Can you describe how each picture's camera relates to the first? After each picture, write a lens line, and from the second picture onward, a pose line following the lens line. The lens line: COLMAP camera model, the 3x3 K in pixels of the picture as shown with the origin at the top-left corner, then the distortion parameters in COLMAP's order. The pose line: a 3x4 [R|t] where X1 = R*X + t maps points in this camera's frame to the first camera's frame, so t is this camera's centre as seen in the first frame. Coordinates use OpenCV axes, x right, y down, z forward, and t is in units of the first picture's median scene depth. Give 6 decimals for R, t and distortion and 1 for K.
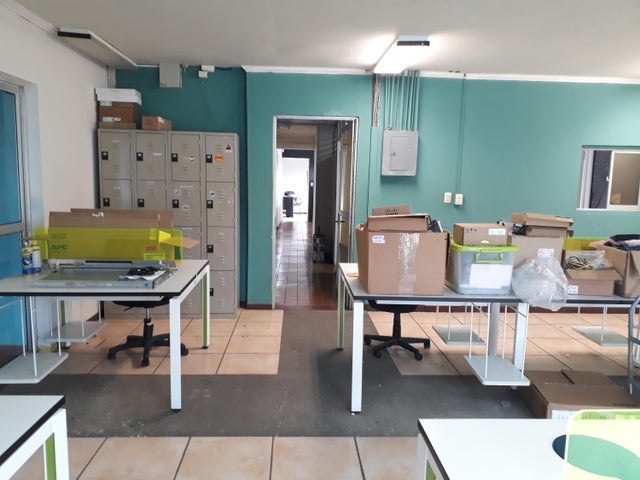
lens RADIAL K [[511.0, 0, 317.6], [0, 511.0, 248.9], [0, 0, 1]] dist [0.056367, -0.101012]
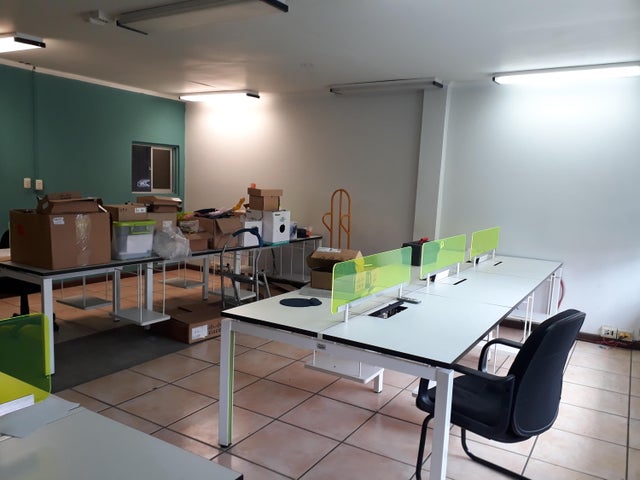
lens RADIAL K [[511.0, 0, 313.8], [0, 511.0, 257.5], [0, 0, 1]] dist [0.056367, -0.101012]
pose [[0.569356, -0.118862, 0.813453, -0.395698], [0.079789, 0.992811, 0.089224, 0.004338], [-0.818210, 0.014104, 0.574747, -0.104122]]
